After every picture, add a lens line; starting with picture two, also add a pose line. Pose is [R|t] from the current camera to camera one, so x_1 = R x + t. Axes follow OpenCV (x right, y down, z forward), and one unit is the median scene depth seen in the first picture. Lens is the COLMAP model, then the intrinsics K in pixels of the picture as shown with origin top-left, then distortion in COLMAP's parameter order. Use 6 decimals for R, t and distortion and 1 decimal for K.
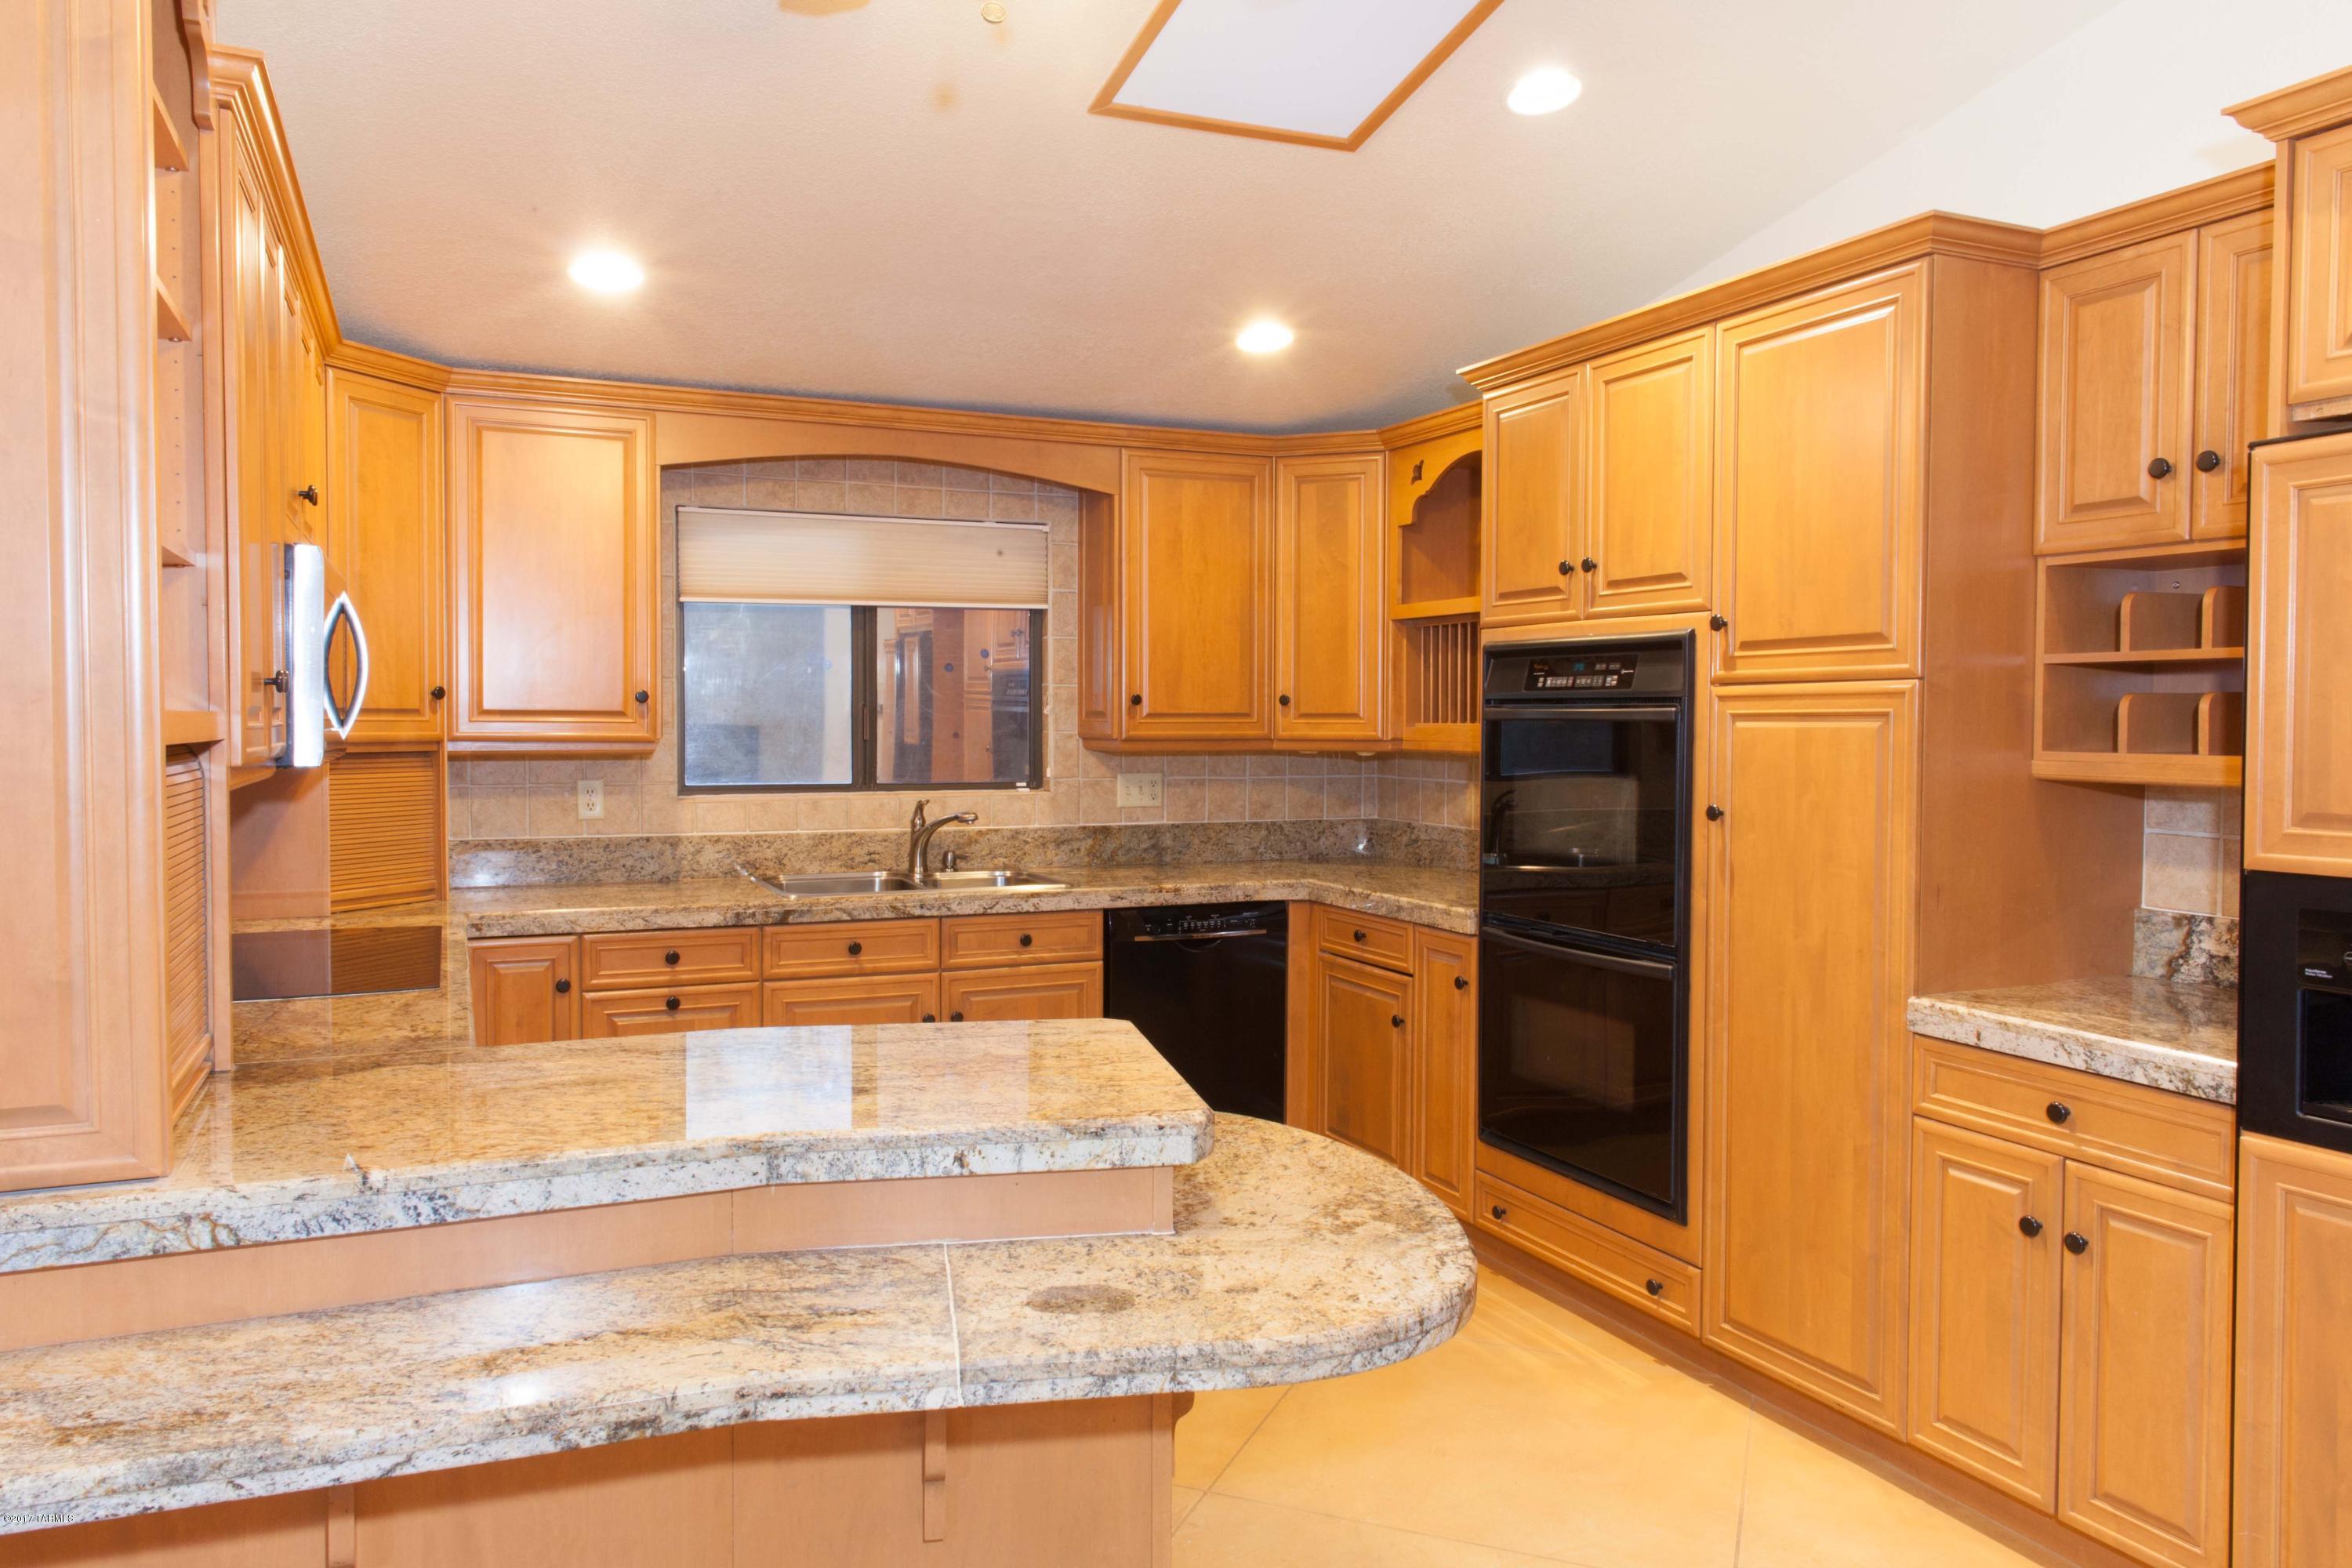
lens RADIAL K [[1588.6, 0, 1179.4], [0, 1588.6, 778.4], [0, 0, 1]] dist [0.005651, -0.000478]
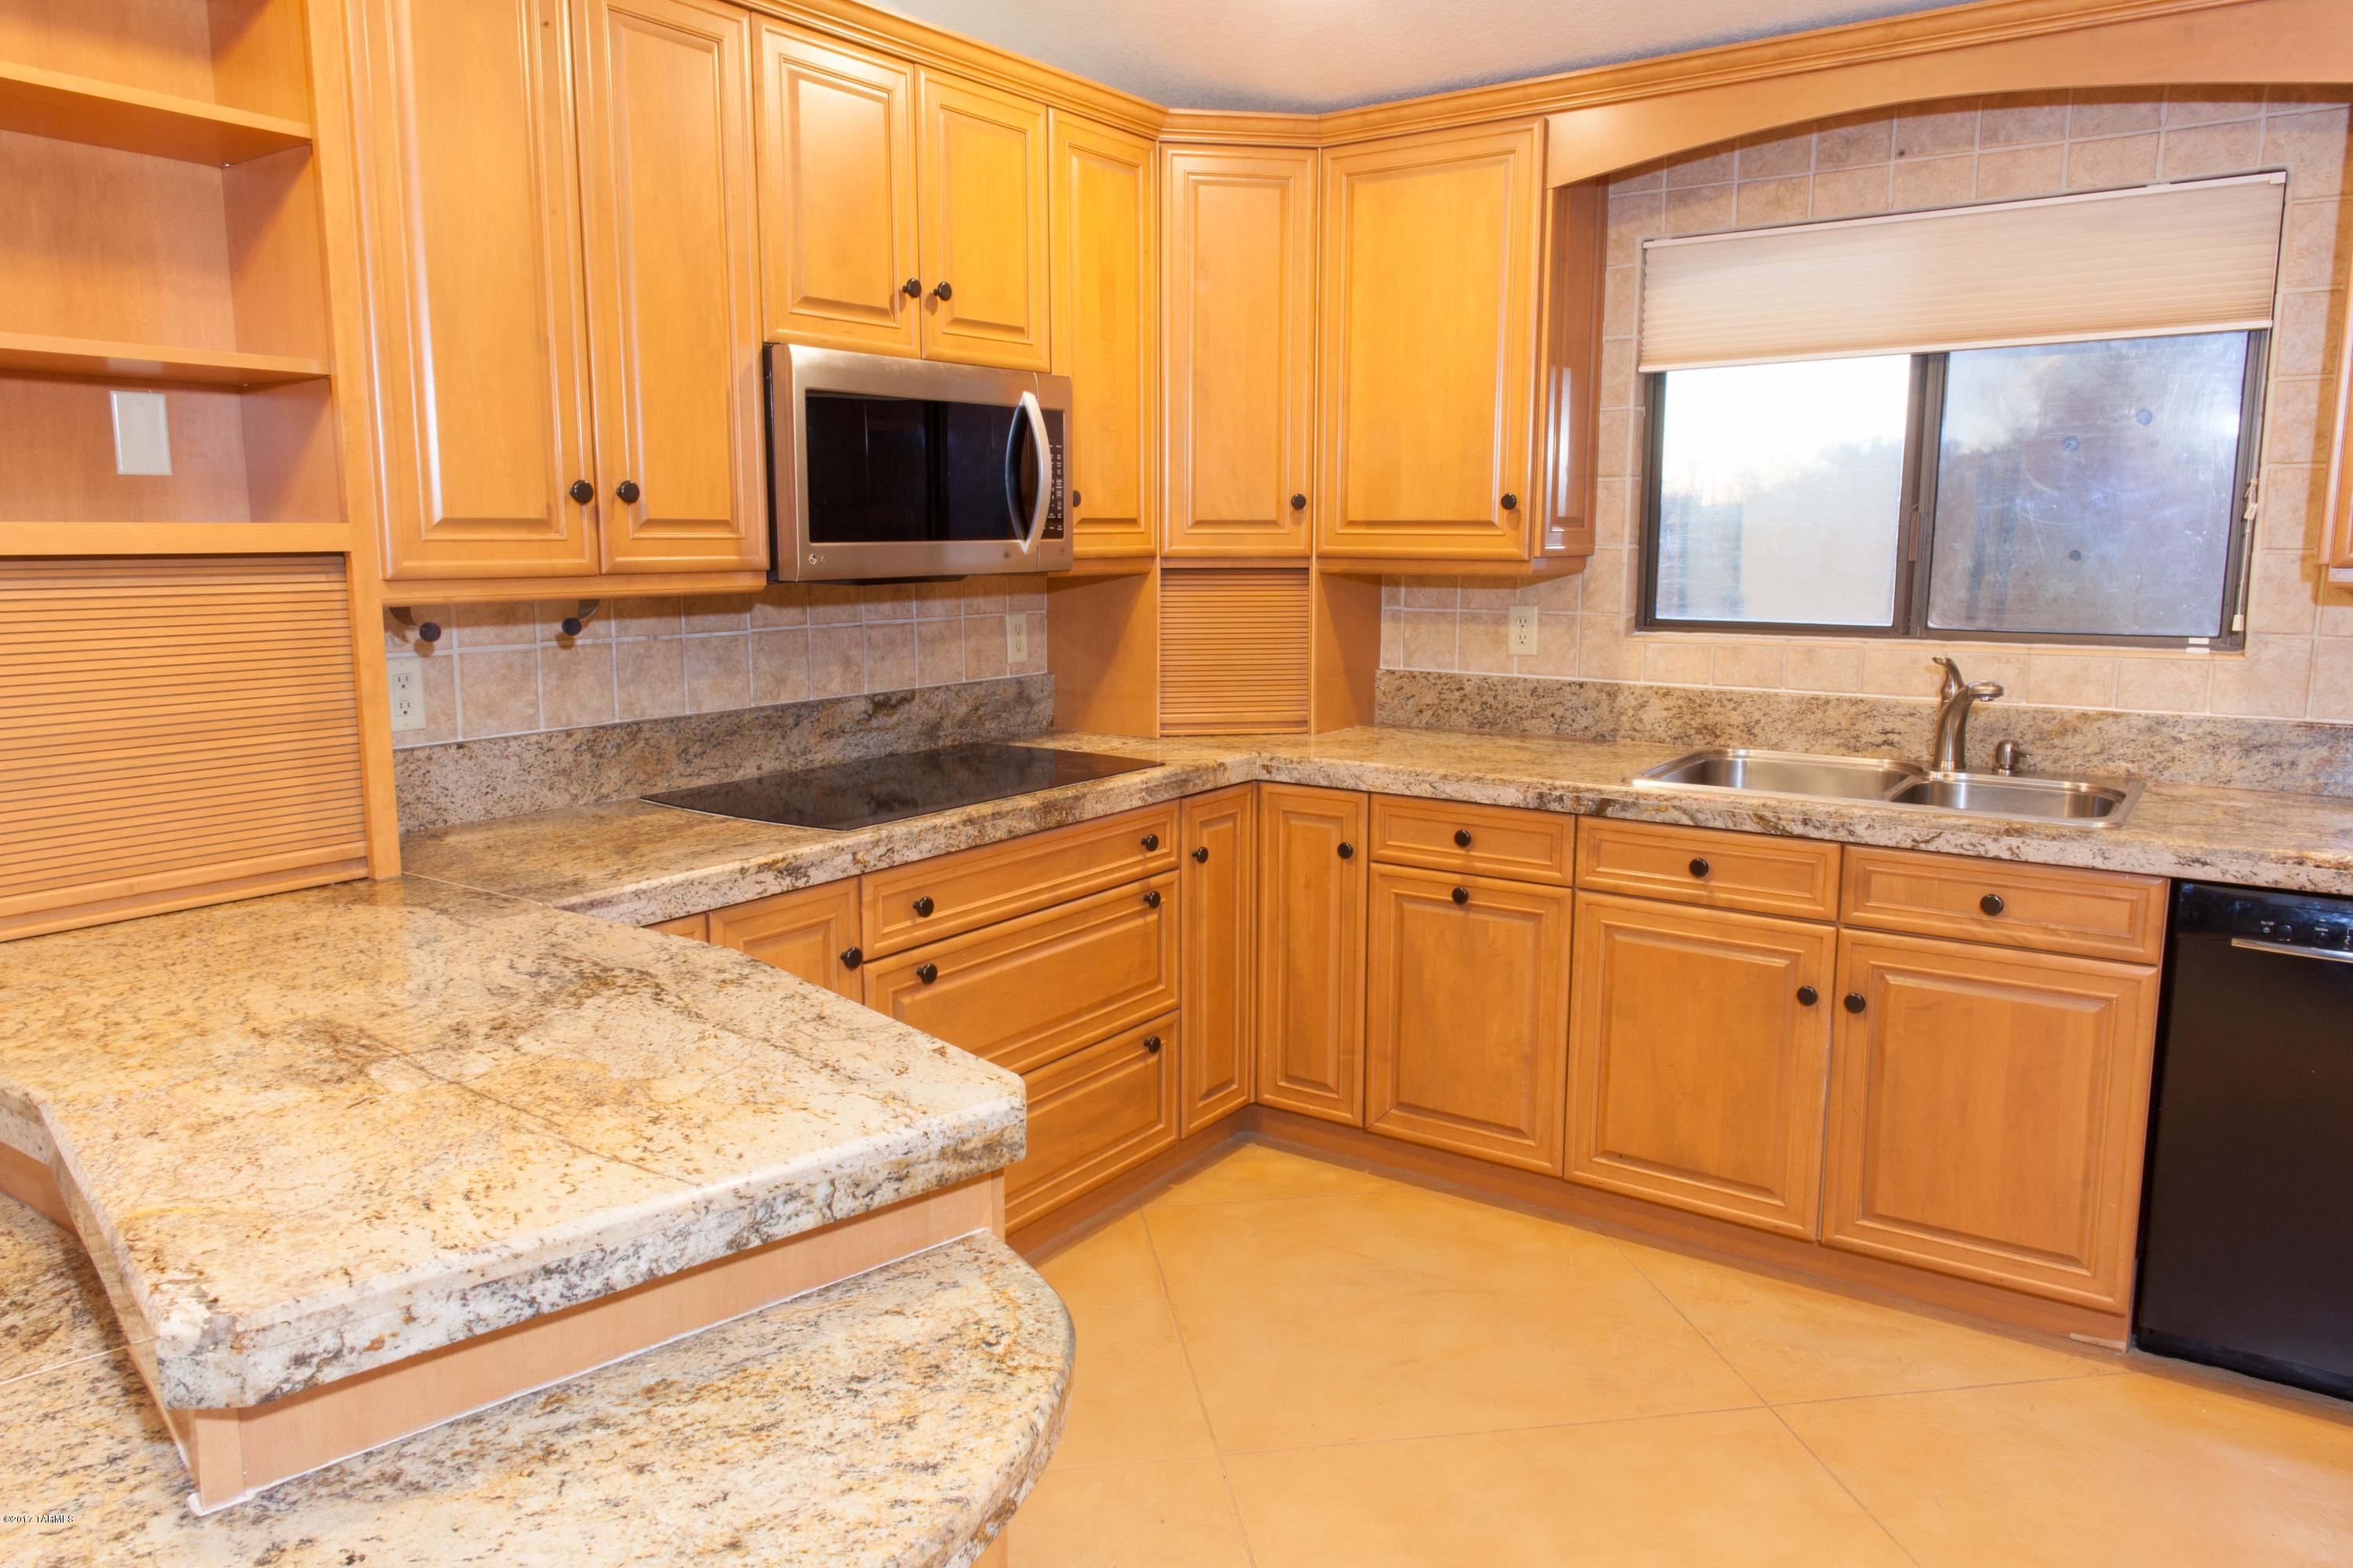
lens RADIAL K [[1589.4, 0, 1178.2], [0, 1589.4, 770.9], [0, 0, 1]] dist [0.005651, -0.000478]
pose [[0.509676, 0.124097, -0.851370, 0.244827], [-0.029503, 0.991482, 0.126858, -0.013840], [0.859860, -0.039538, 0.508996, 0.433058]]
